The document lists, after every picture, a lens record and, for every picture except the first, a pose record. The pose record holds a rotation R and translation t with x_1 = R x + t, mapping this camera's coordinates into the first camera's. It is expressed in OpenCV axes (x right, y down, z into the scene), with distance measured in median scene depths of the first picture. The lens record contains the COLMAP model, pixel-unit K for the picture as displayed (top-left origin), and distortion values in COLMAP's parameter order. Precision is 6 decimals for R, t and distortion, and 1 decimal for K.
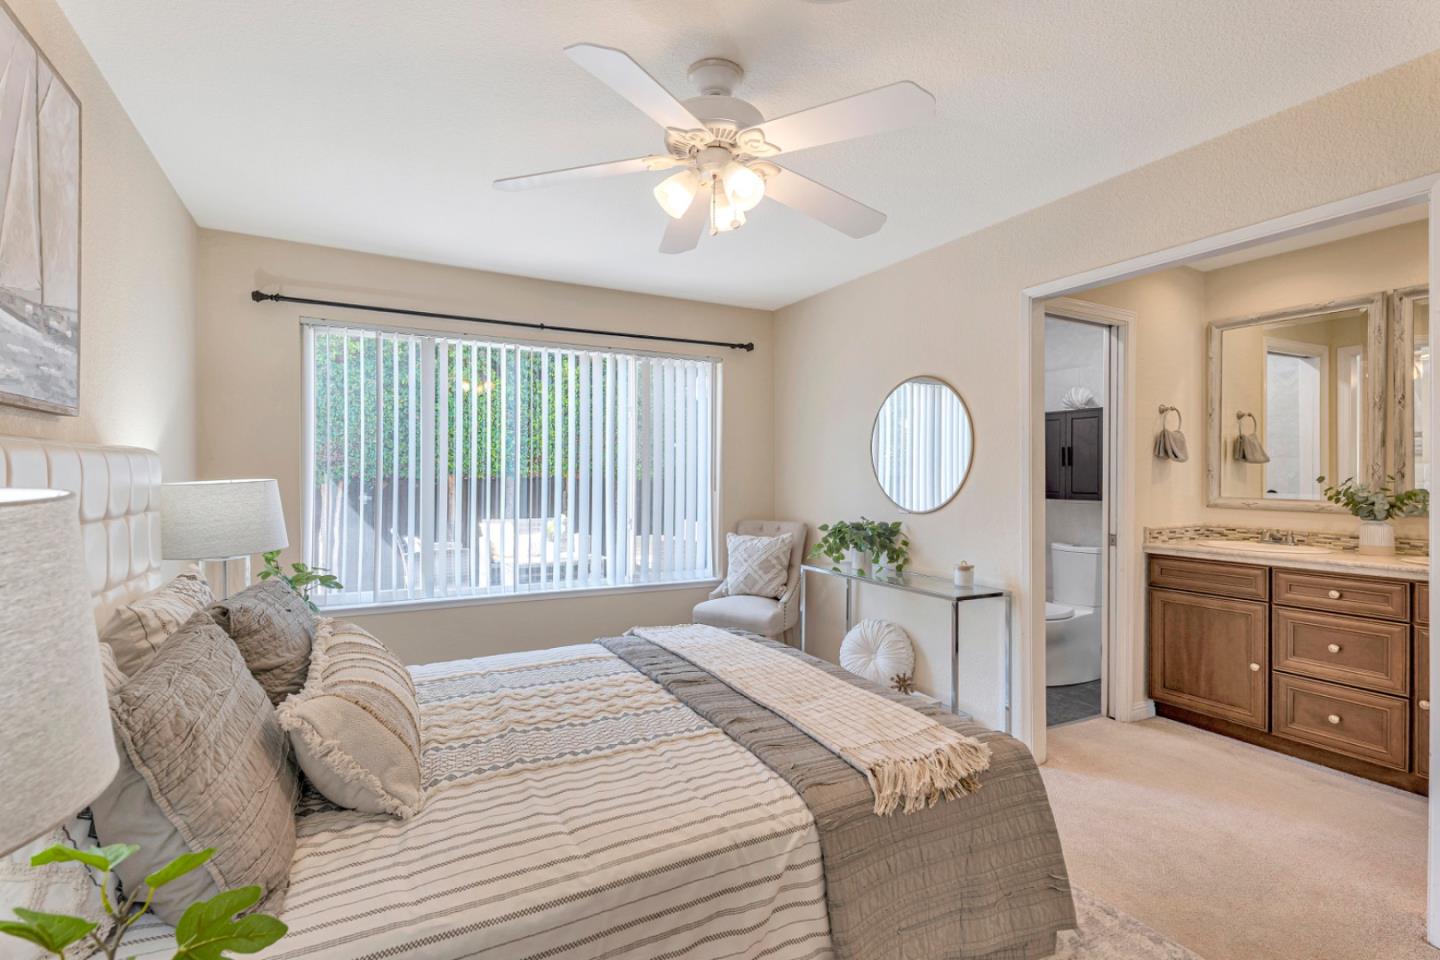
lens RADIAL K [[673.0, 0, 717.9], [0, 673.0, 473.2], [0, 0, 1]] dist [0.006810, -0.002119]
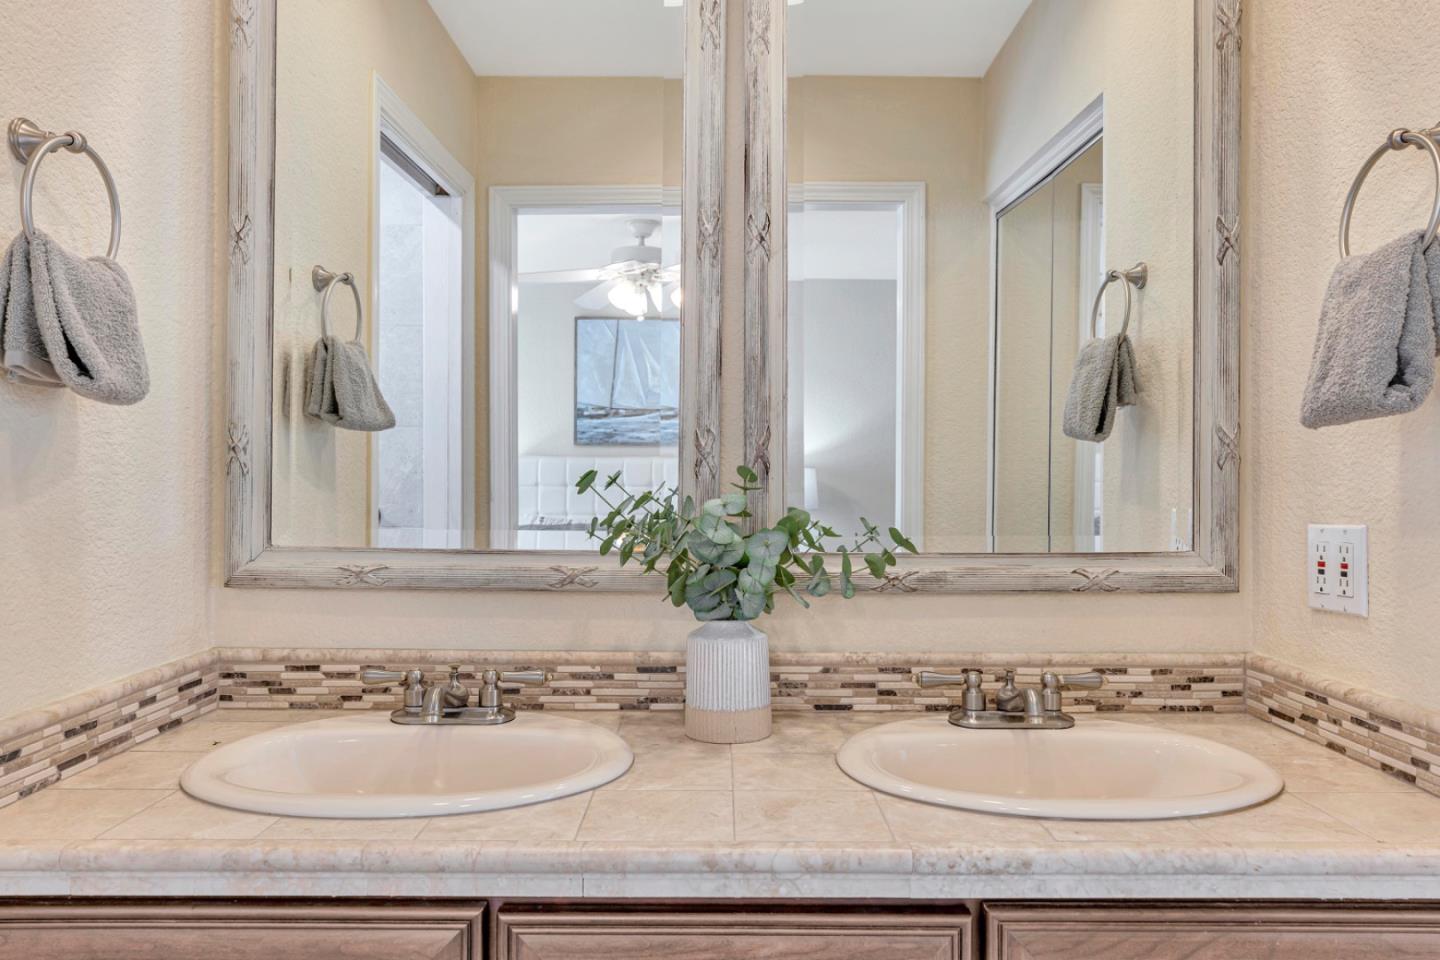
lens RADIAL K [[1024.4, 0, 711.9], [0, 1024.4, 461.4], [0, 0, 1]] dist [0.002132, 0.006688]
pose [[0.486039, 0.006552, 0.873912, 0.476792], [-0.000693, 0.999974, -0.007112, 0.003608], [-0.873937, 0.002851, 0.486031, 0.653336]]
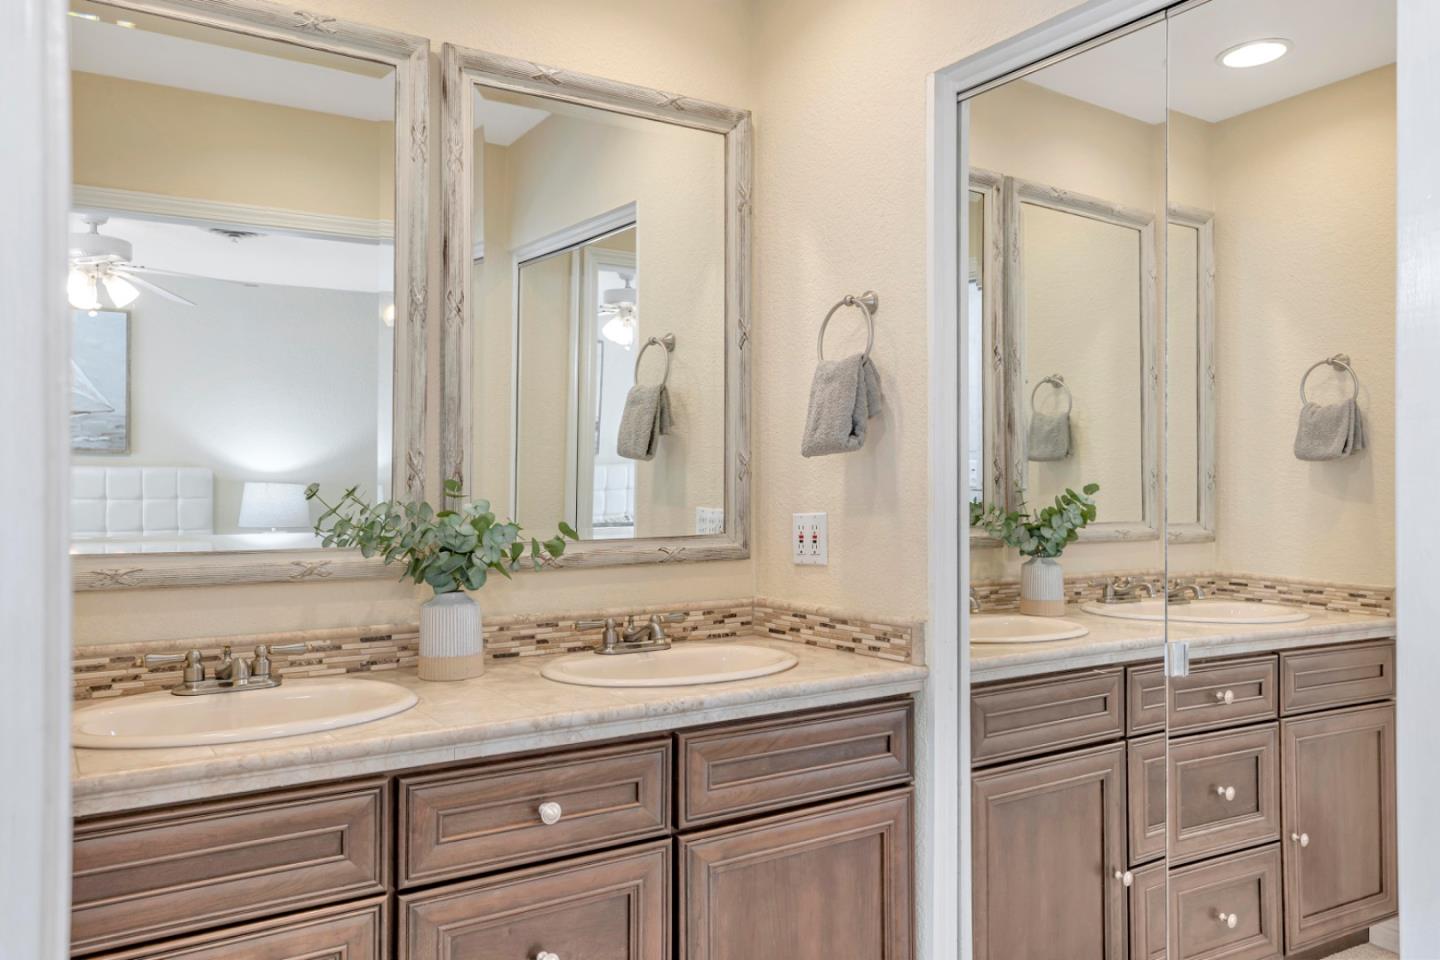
lens RADIAL K [[1117.8, 0, 719.3], [0, 1117.8, 472.2], [0, 0, 1]] dist [0.017996, 0.010719]
pose [[-0.071825, 0.003748, 0.997410, 0.240569], [0.002522, 0.999990, -0.003576, 0.001097], [-0.997414, 0.002259, -0.071834, 0.737322]]
